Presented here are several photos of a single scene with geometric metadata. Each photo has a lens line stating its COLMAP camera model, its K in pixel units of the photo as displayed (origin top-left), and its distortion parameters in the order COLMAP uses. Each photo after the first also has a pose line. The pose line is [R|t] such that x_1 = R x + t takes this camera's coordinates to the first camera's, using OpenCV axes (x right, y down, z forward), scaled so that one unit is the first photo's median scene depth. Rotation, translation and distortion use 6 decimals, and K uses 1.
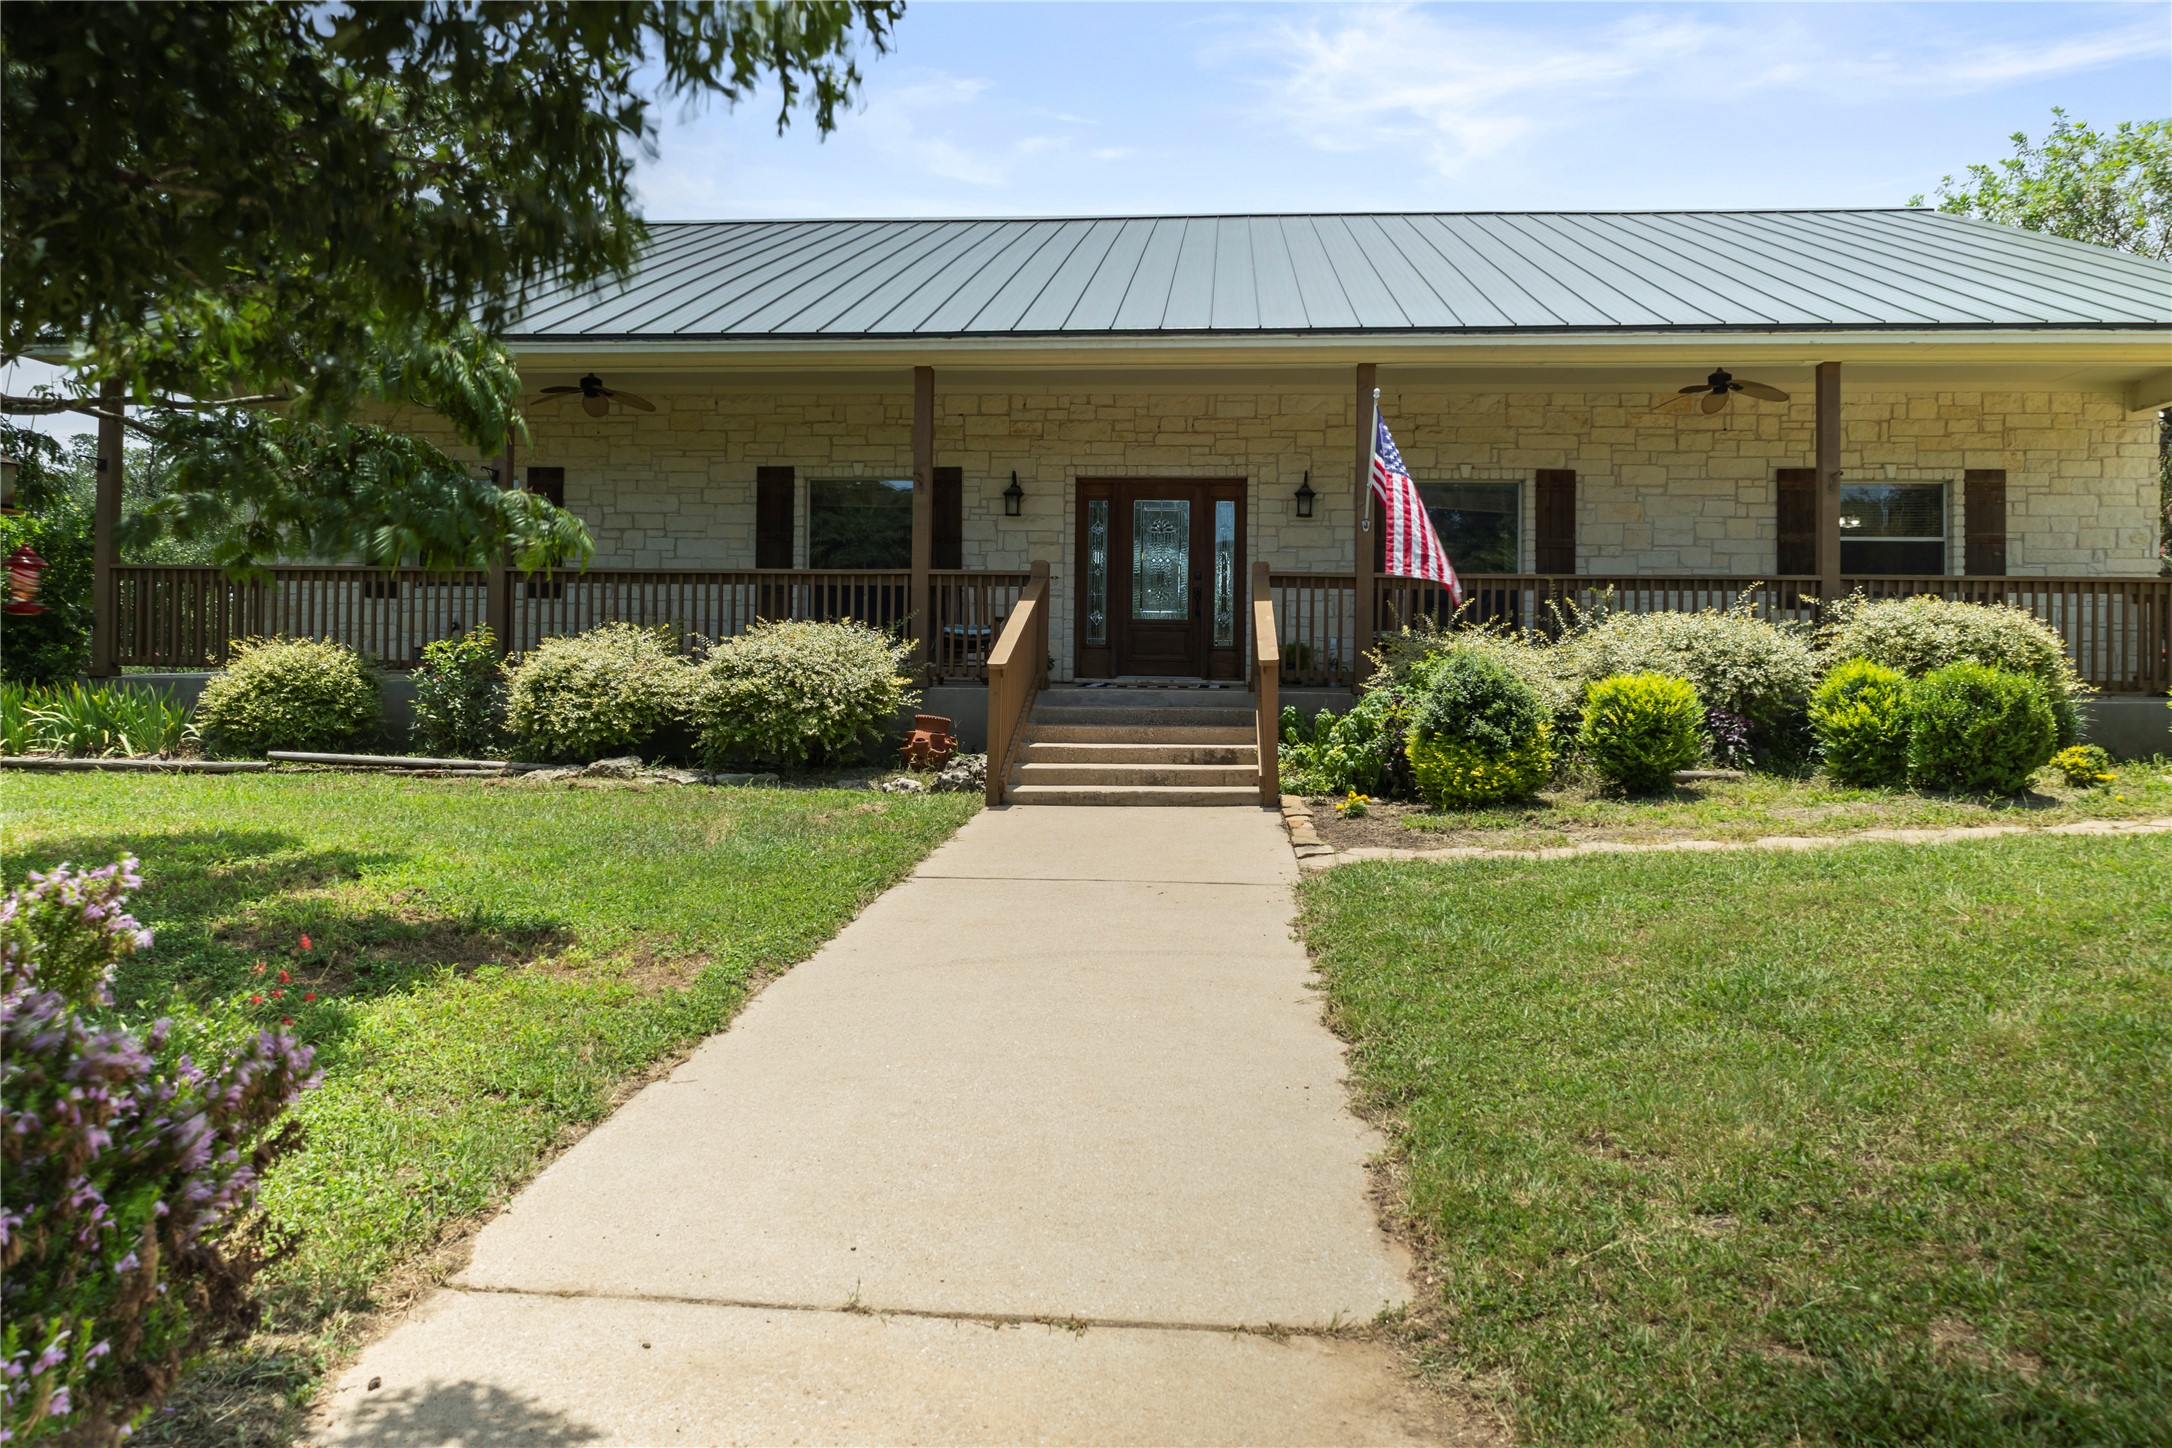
lens RADIAL K [[2405.2, 0, 1086.0], [0, 2405.2, 724.0], [0, 0, 1]] dist [-0.003015, -0.000843]
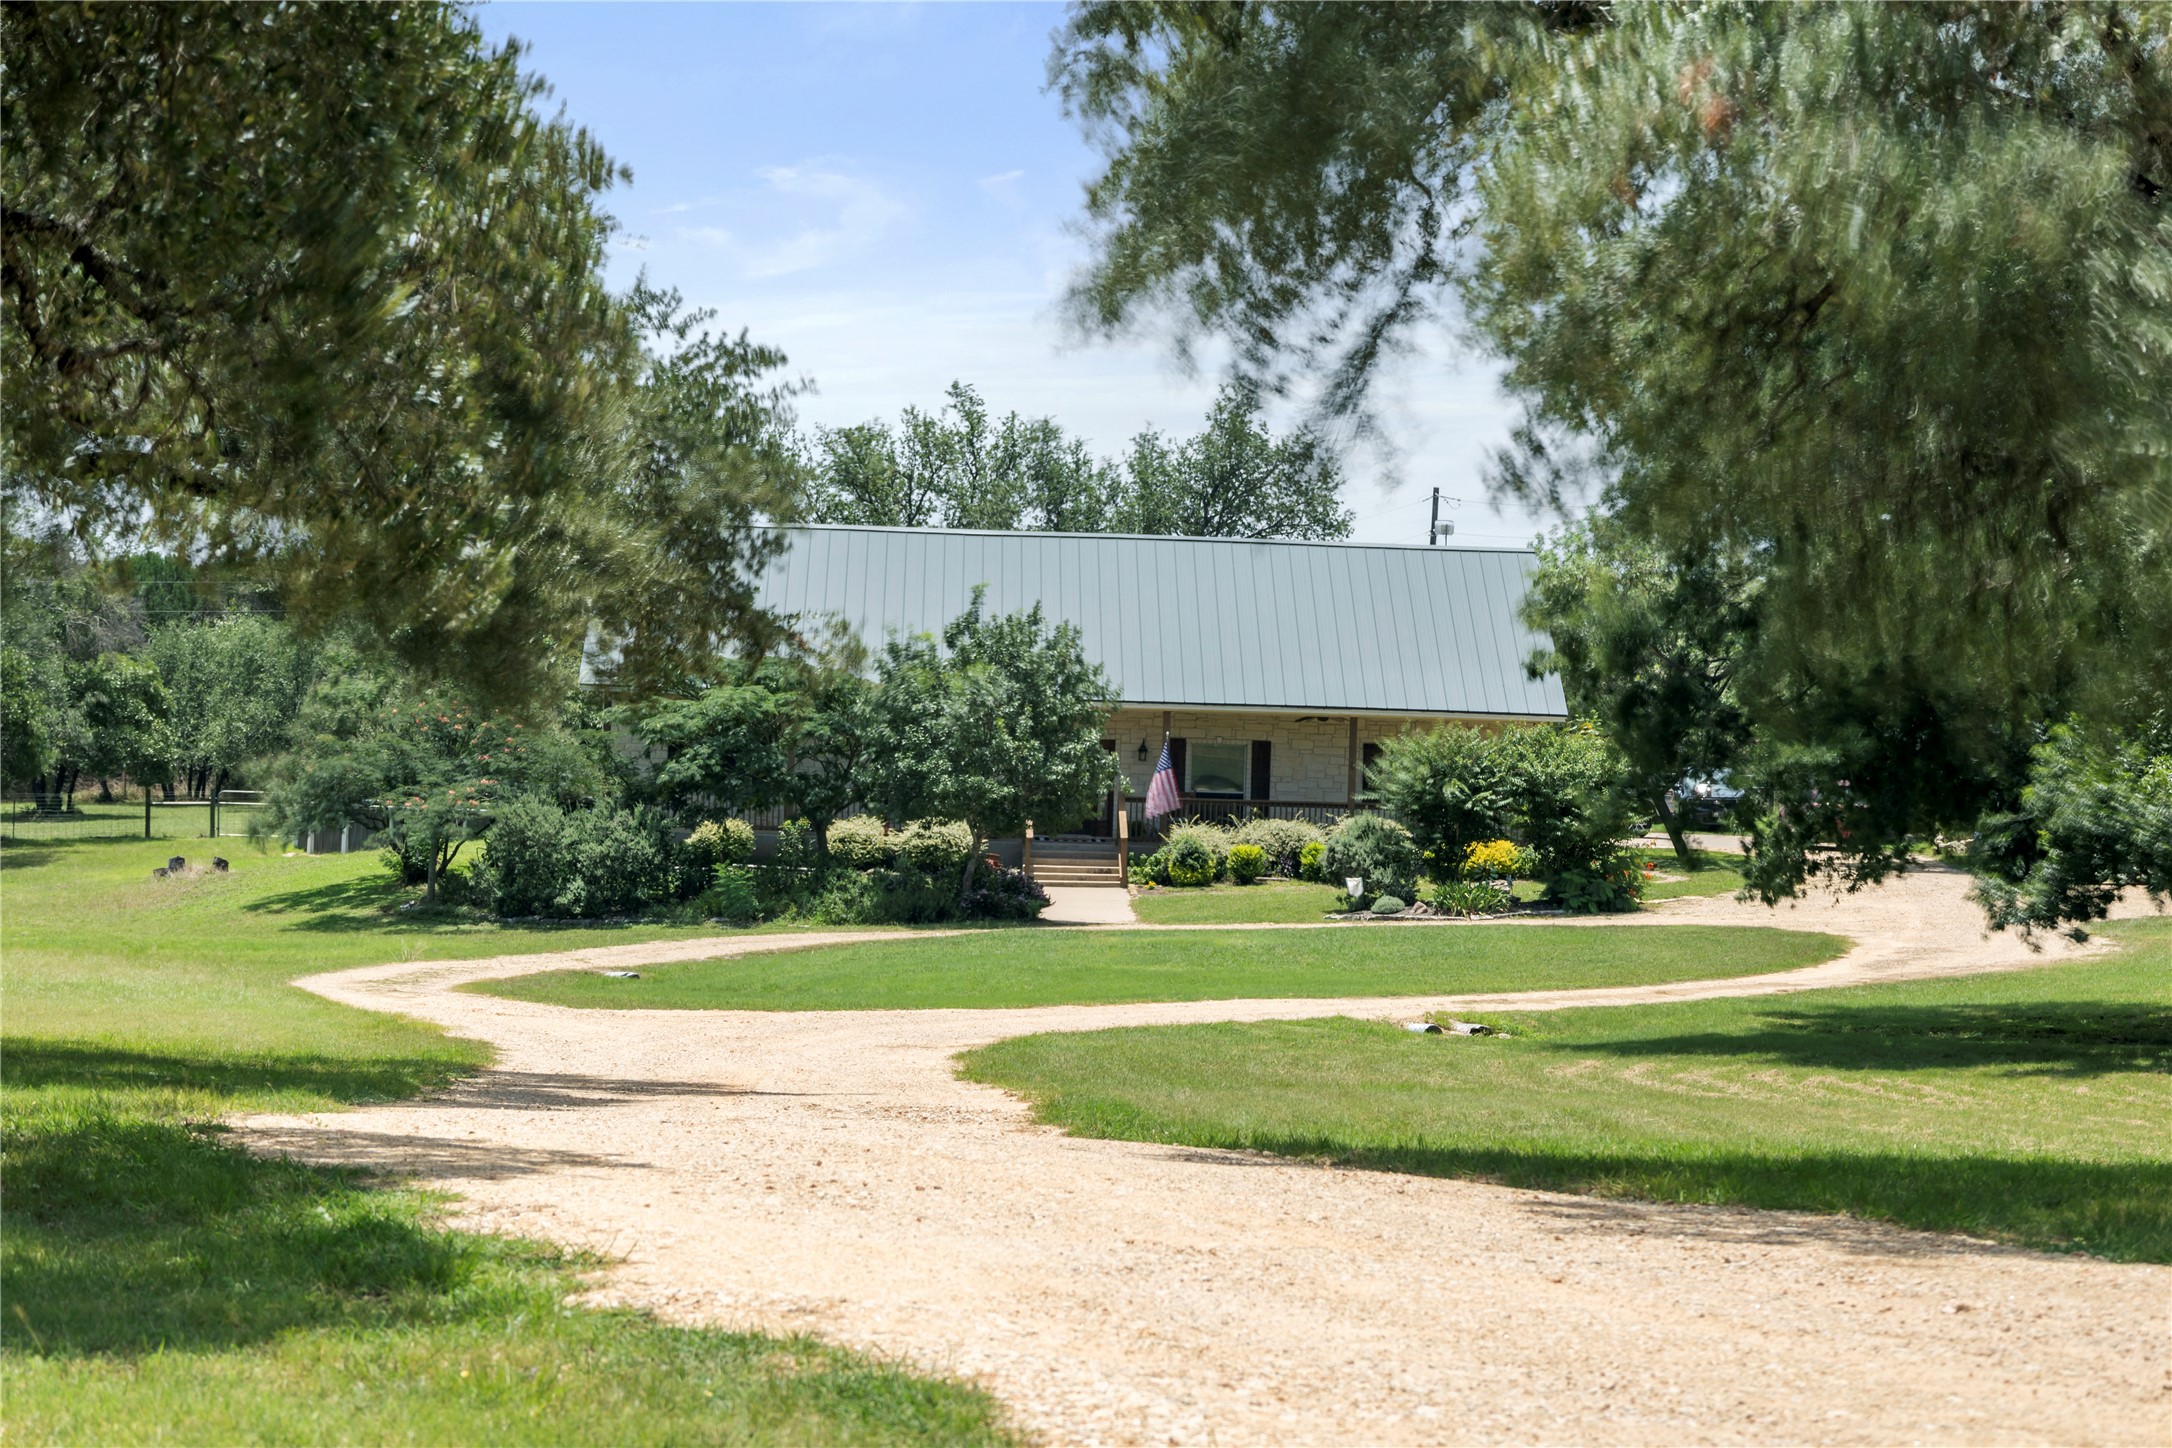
lens RADIAL K [[6490.1, 0, 1086.0], [0, 6490.1, 724.0], [0, 0, 1]] dist [-0.011204, -1.293609]
pose [[0.997386, 0.017502, 0.070103, -0.510562], [-0.016051, 0.999646, -0.021214, 0.003368], [-0.070450, 0.020034, 0.997314, -6.665905]]
